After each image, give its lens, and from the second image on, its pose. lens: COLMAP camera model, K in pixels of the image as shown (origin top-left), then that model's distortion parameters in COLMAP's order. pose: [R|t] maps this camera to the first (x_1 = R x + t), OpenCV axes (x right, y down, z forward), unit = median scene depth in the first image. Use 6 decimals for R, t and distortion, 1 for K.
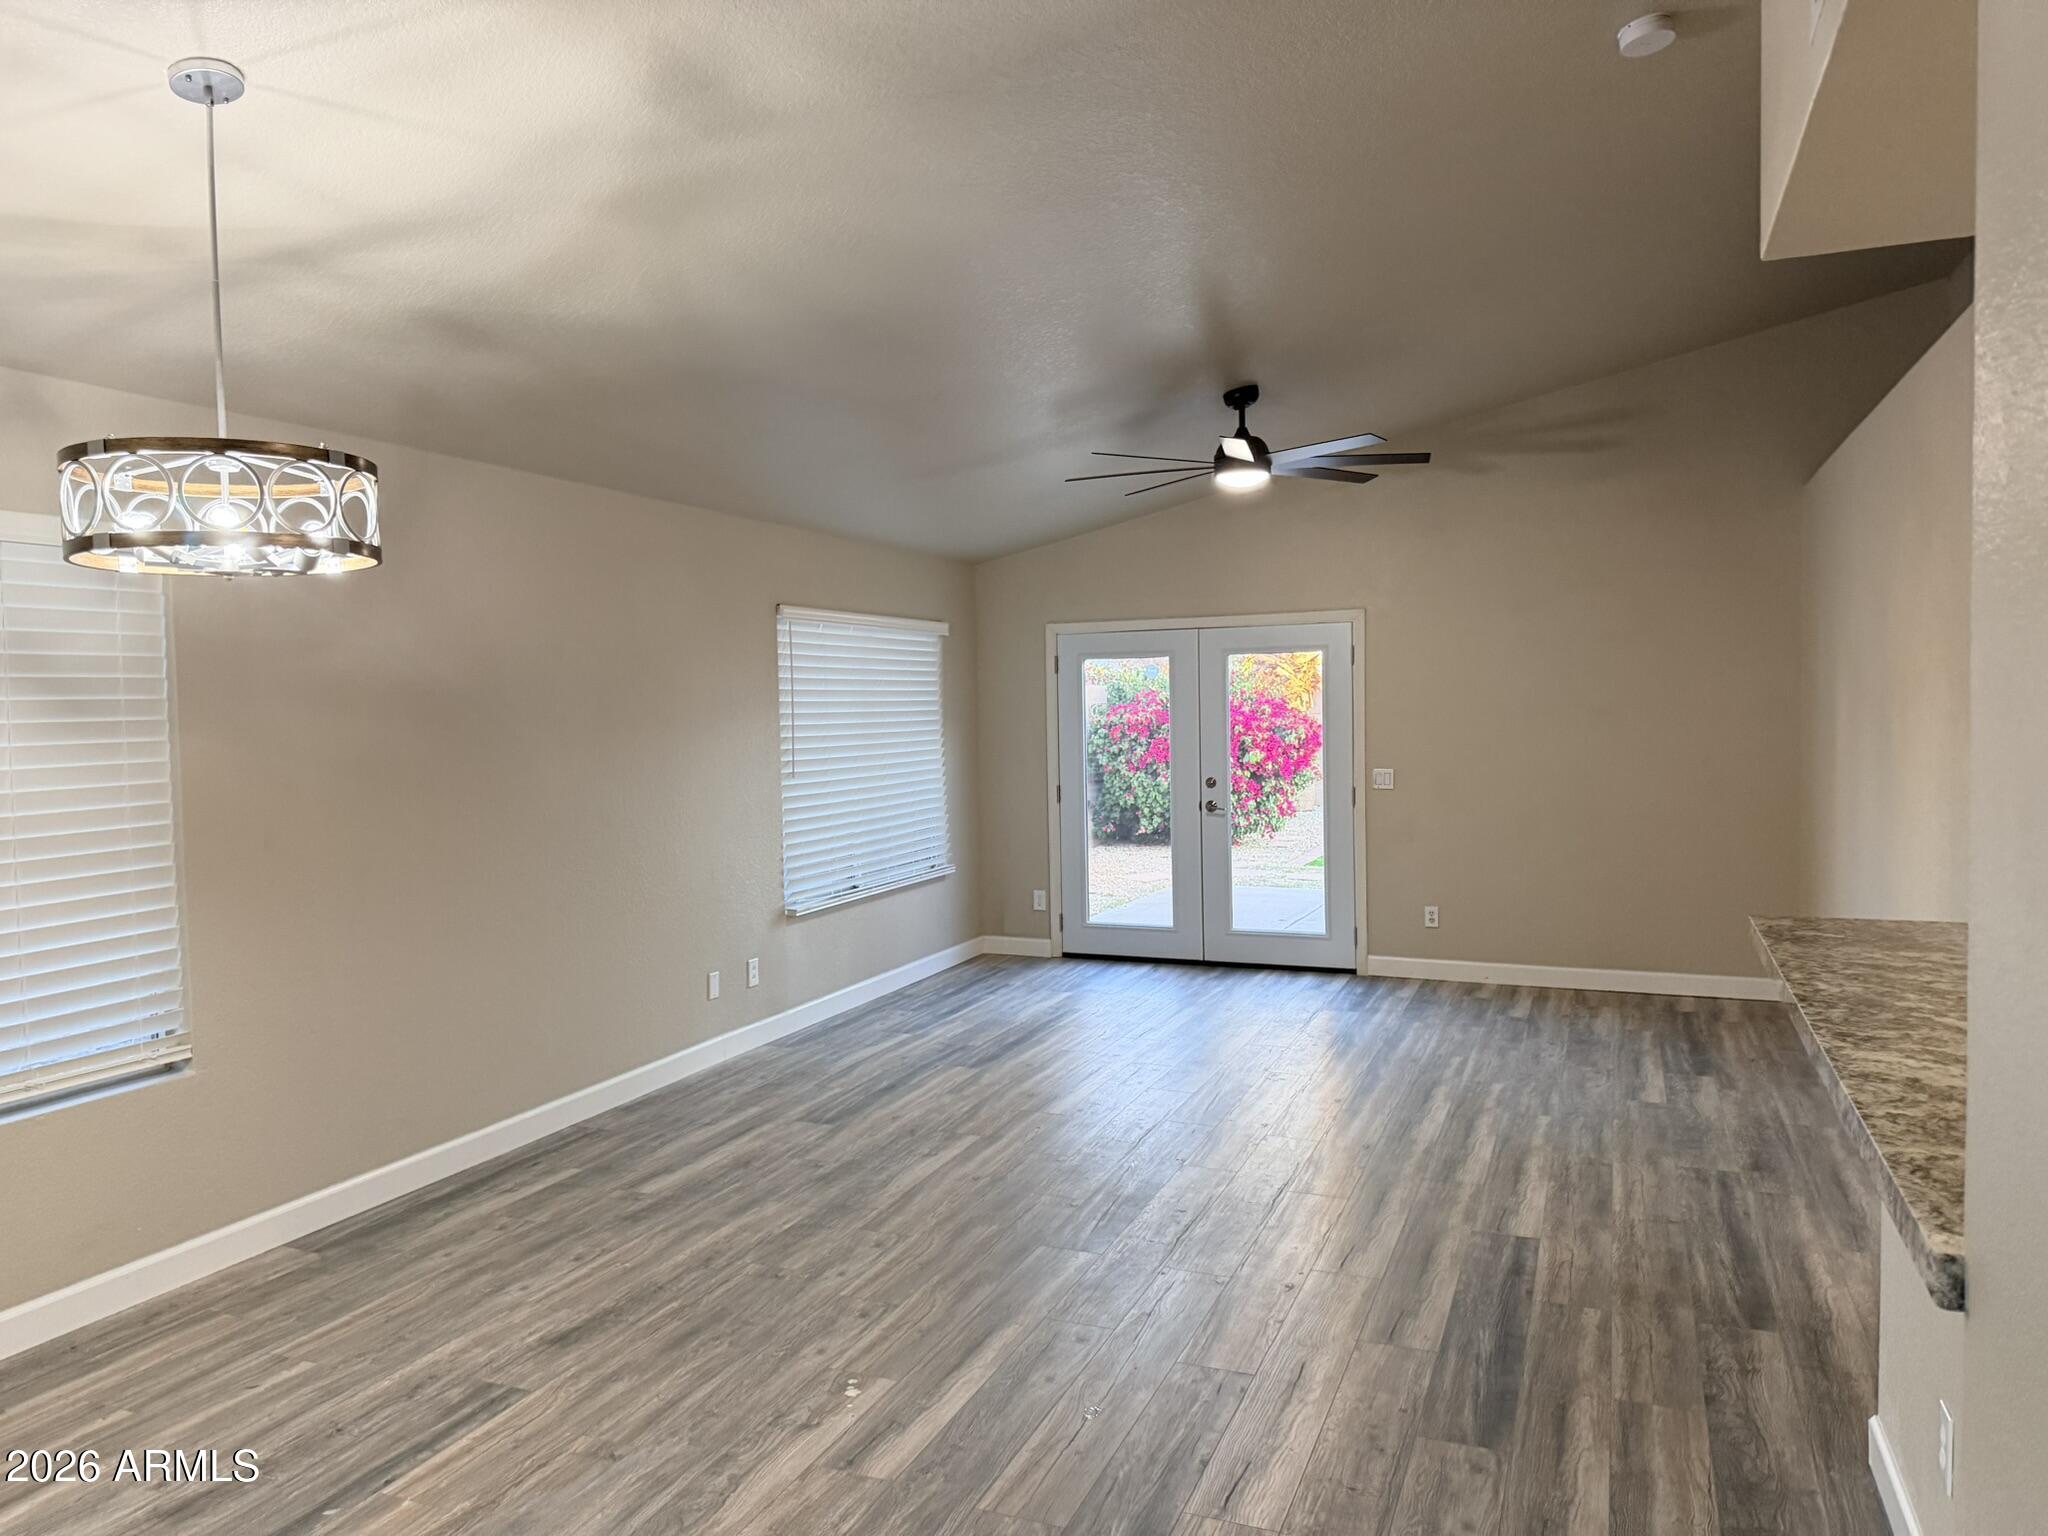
lens RADIAL K [[1441.5, 0, 1018.9], [0, 1441.5, 761.4], [0, 0, 1]] dist [0.059847, -0.087350]
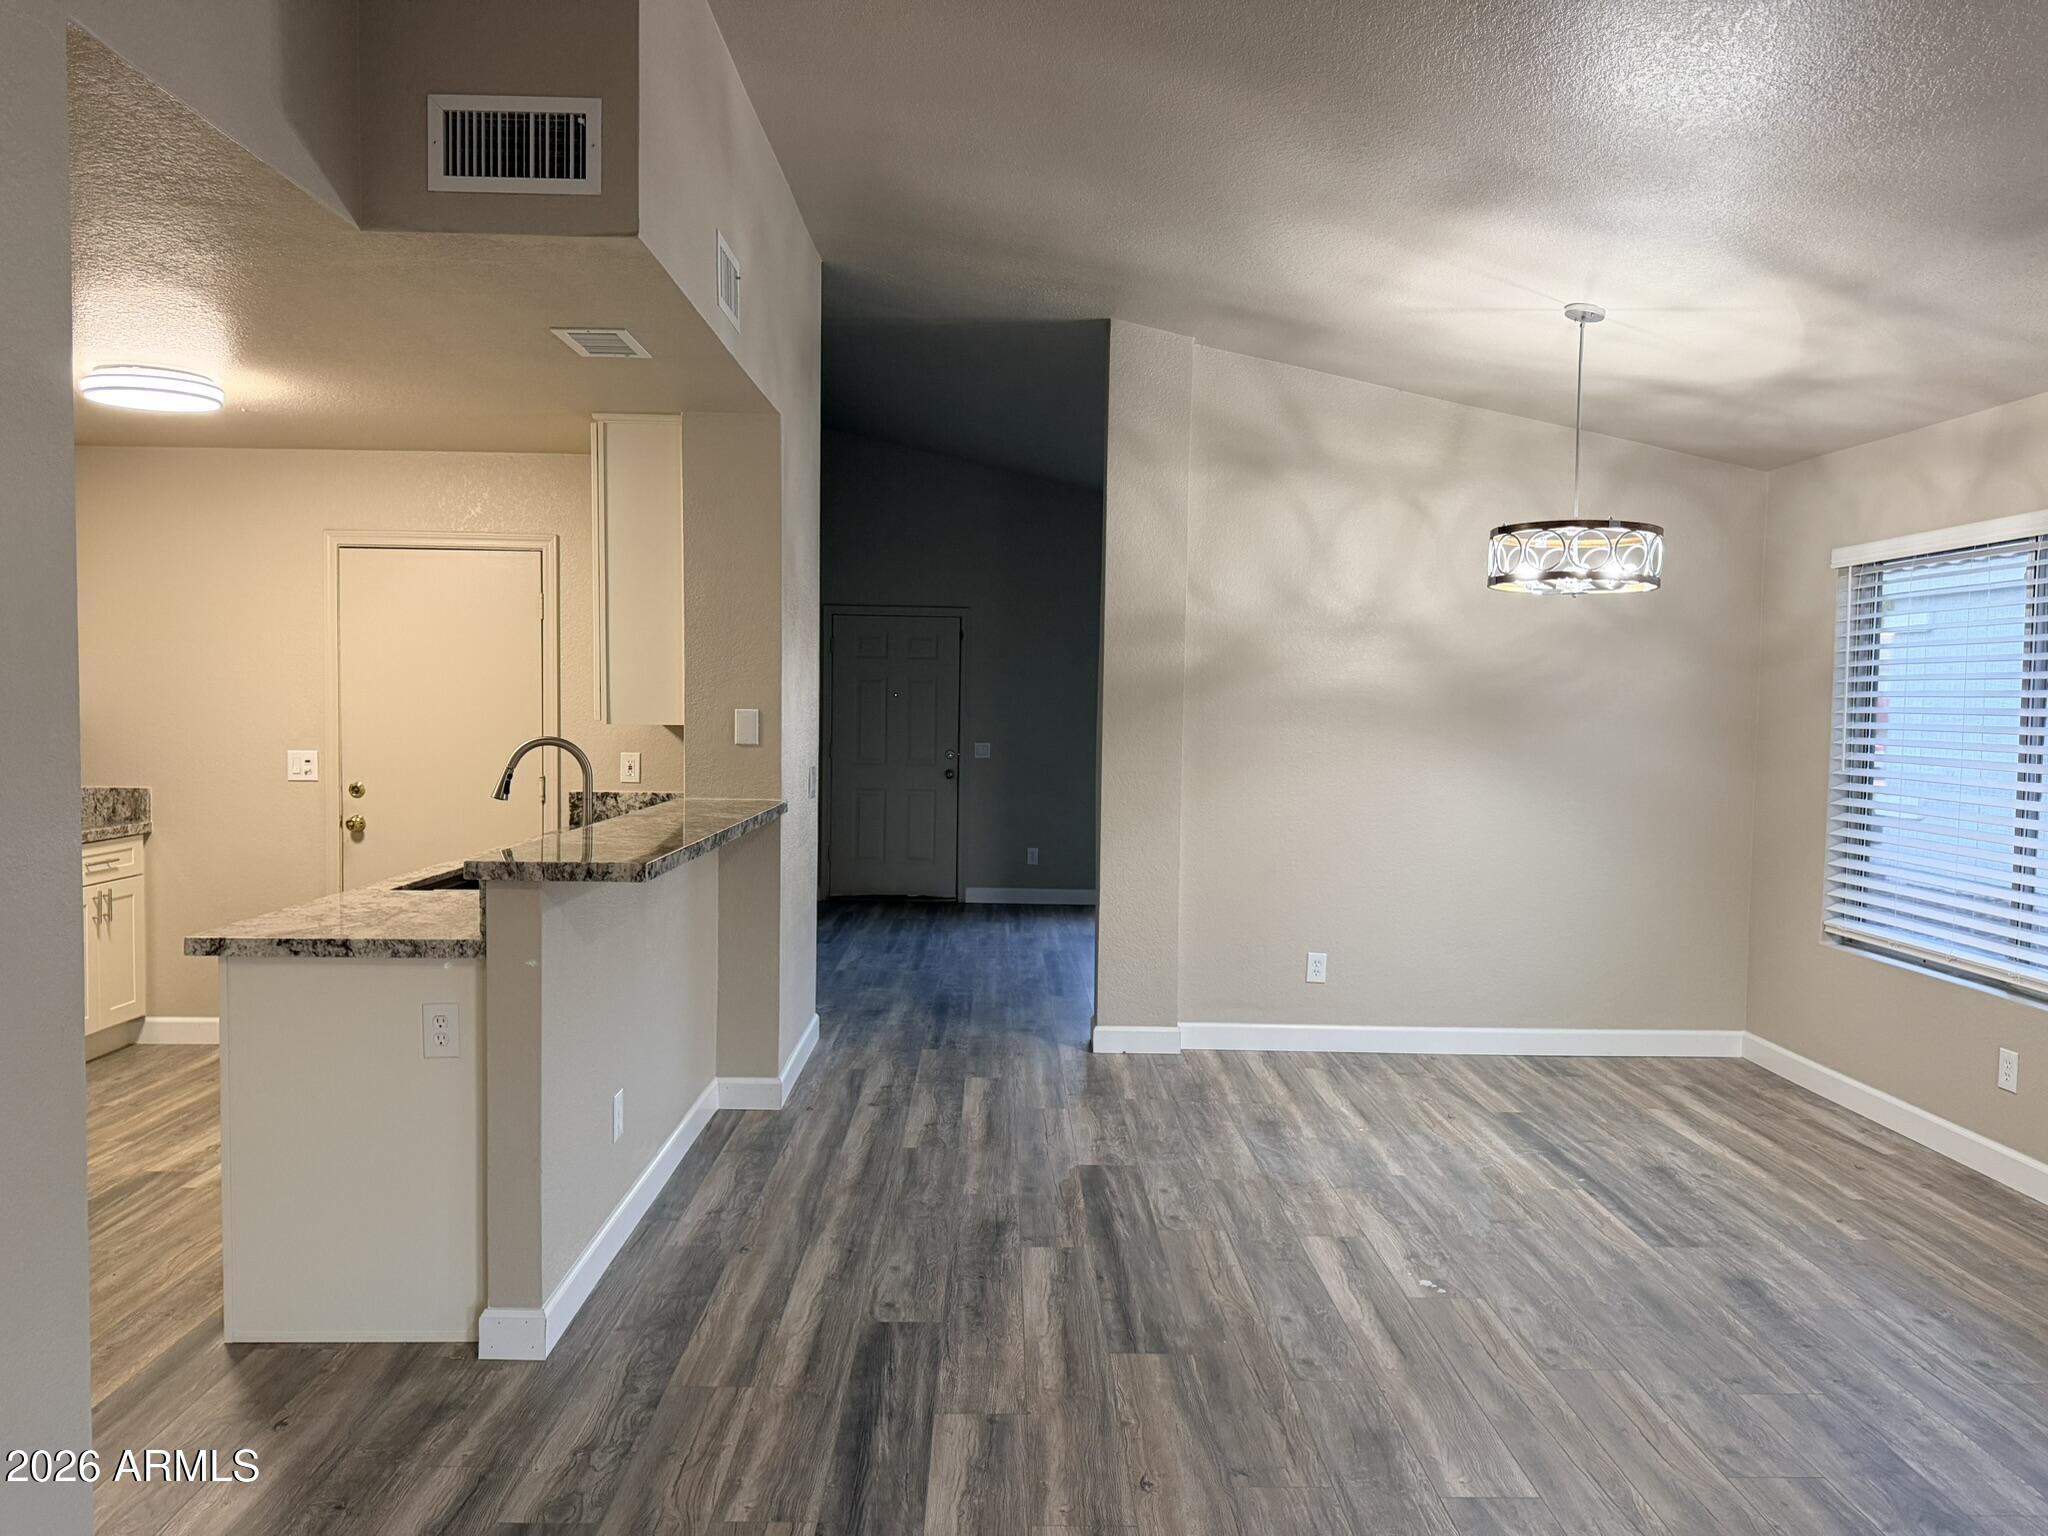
lens RADIAL K [[1403.3, 0, 1053.8], [0, 1403.3, 785.1], [0, 0, 1]] dist [-0.000521, -0.020968]
pose [[-0.909769, 0.031313, -0.413932, 0.347960], [-0.012740, 0.994575, 0.103238, -0.032628], [0.414919, 0.099196, -0.904435, 1.090964]]
